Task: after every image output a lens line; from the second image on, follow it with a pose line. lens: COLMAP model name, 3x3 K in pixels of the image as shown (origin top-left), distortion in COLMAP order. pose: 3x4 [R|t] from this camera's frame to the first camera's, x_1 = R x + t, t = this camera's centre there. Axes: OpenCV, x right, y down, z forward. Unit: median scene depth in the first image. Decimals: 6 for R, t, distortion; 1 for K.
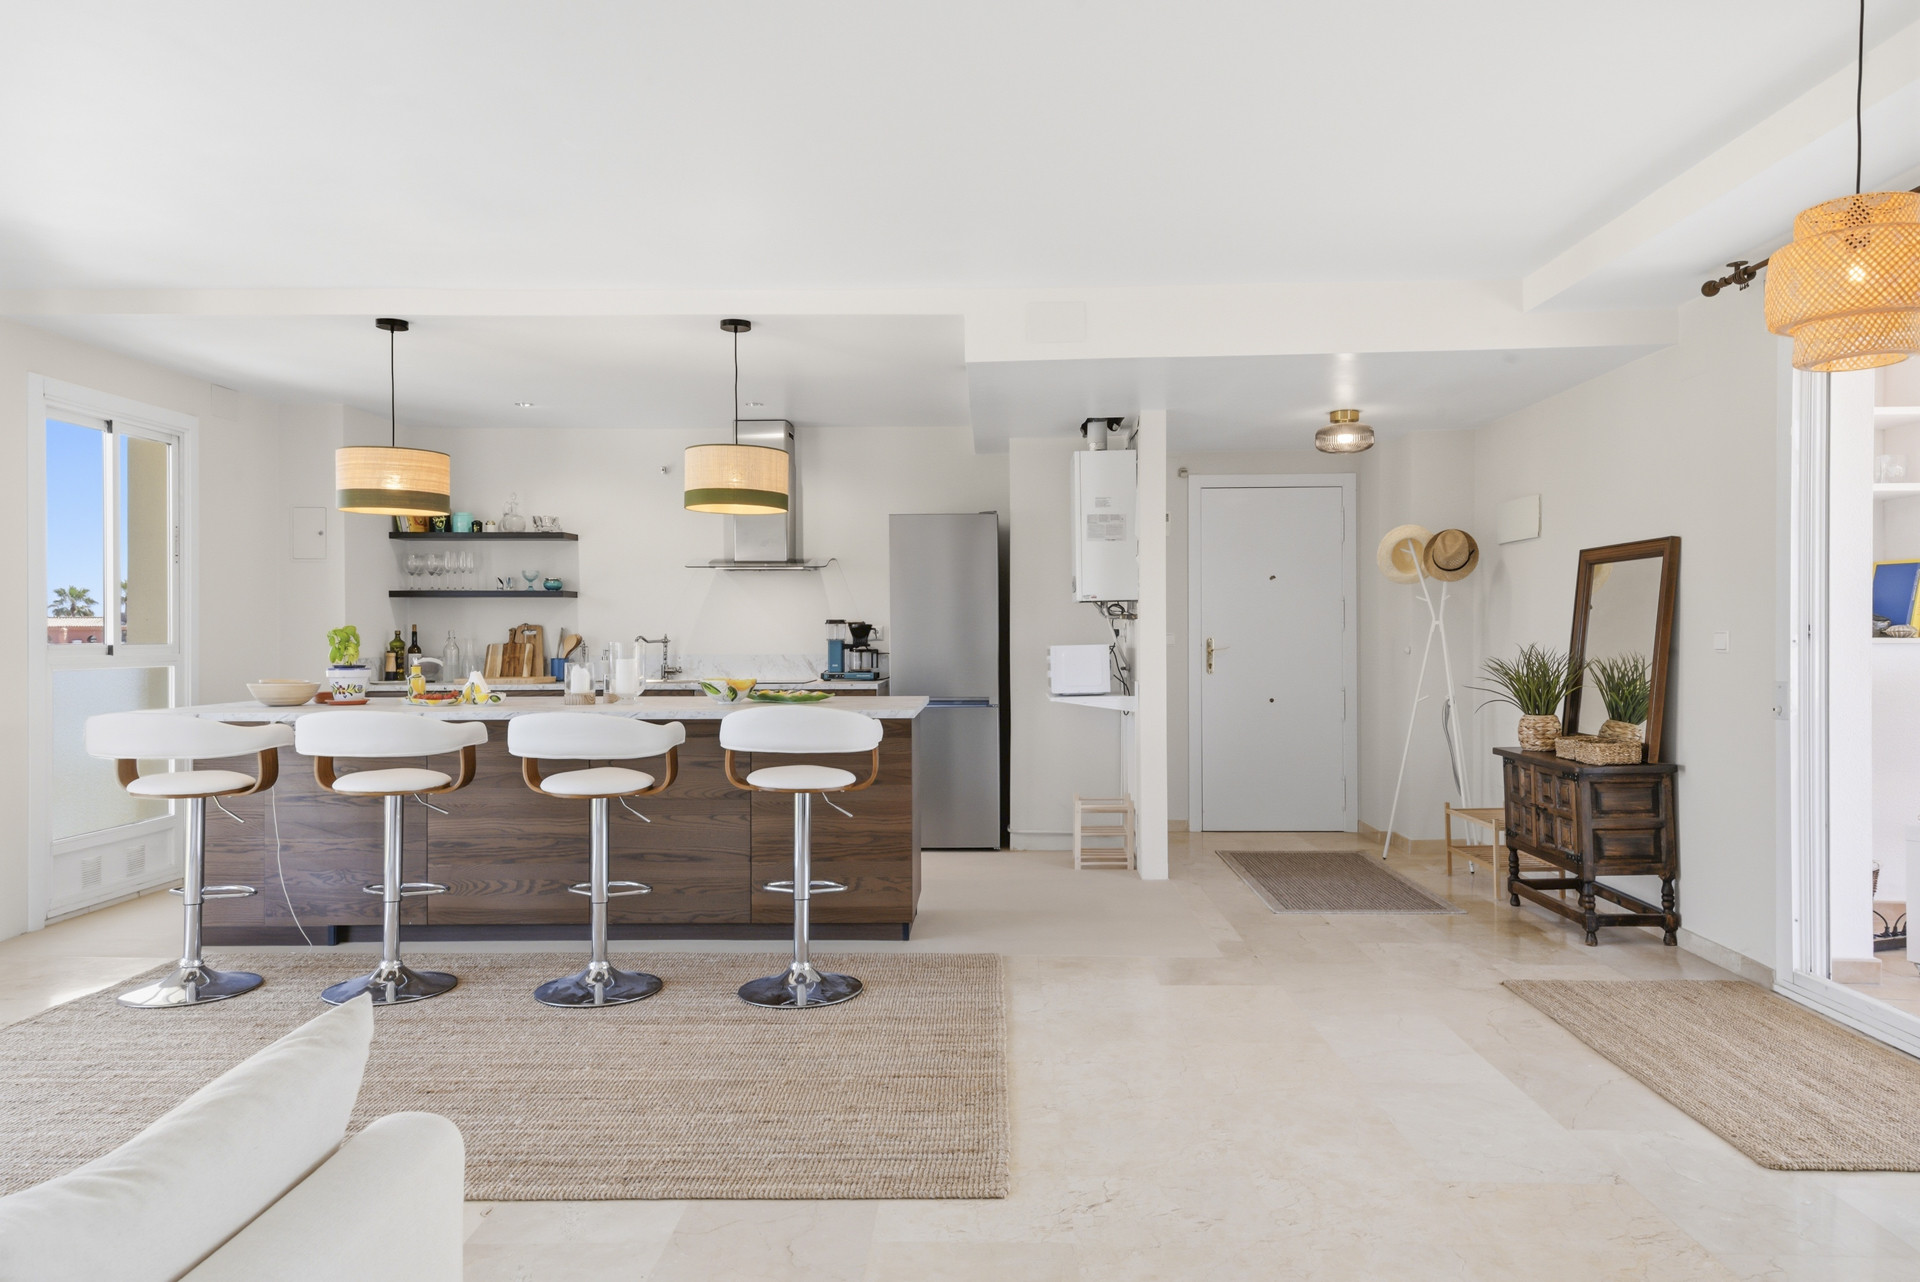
lens RADIAL K [[1259.1, 0, 960.7], [0, 1259.1, 645.5], [0, 0, 1]] dist [0.037960, -0.005935]
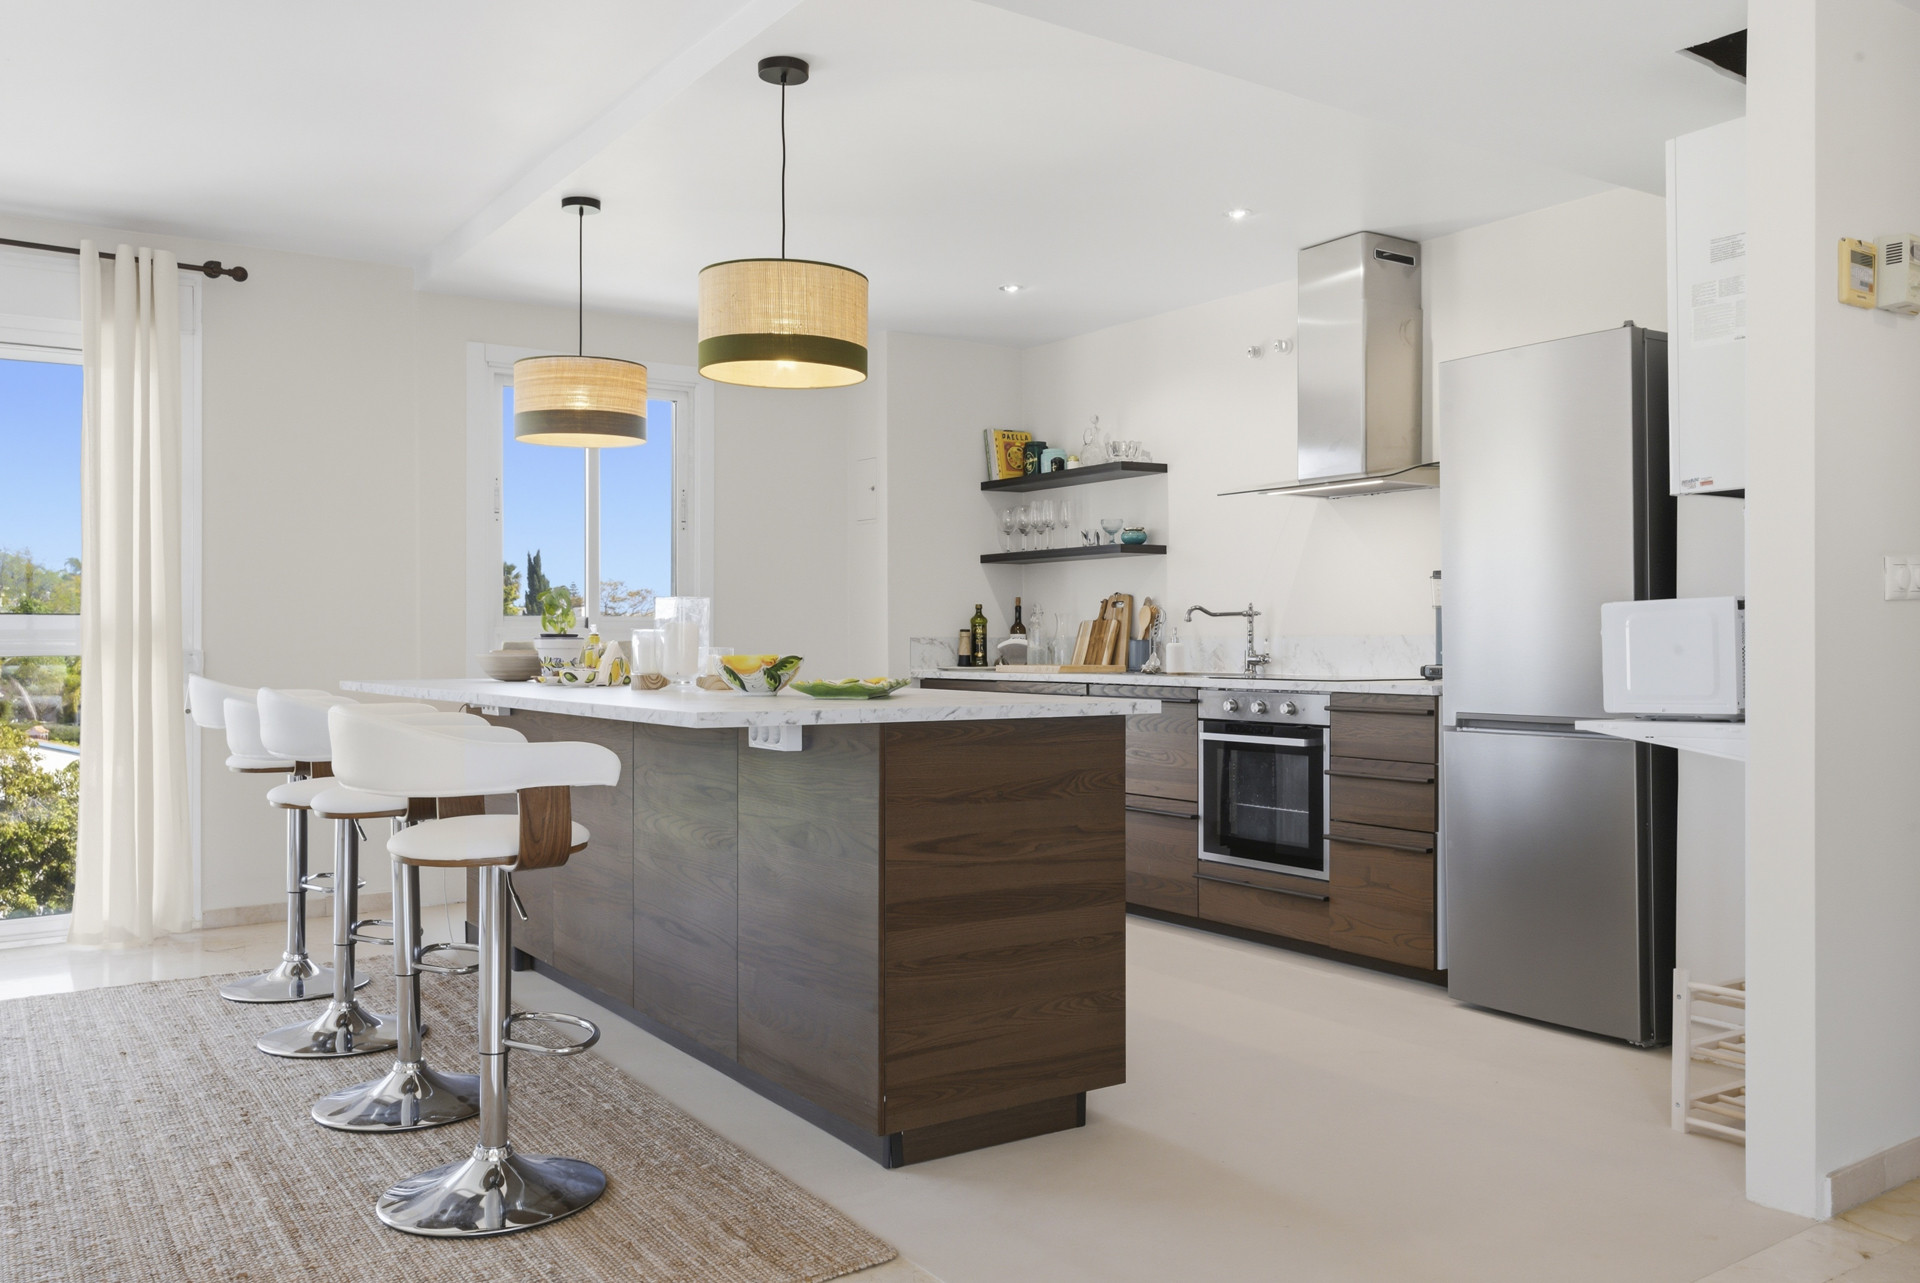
lens RADIAL K [[1479.3, 0, 973.8], [0, 1479.3, 649.8], [0, 0, 1]] dist [0.013466, -0.005861]
pose [[0.589835, 0.006594, -0.807497, 0.398741], [-0.007384, 0.999969, 0.002772, 0.018537], [0.807490, 0.004328, 0.589865, 0.579498]]
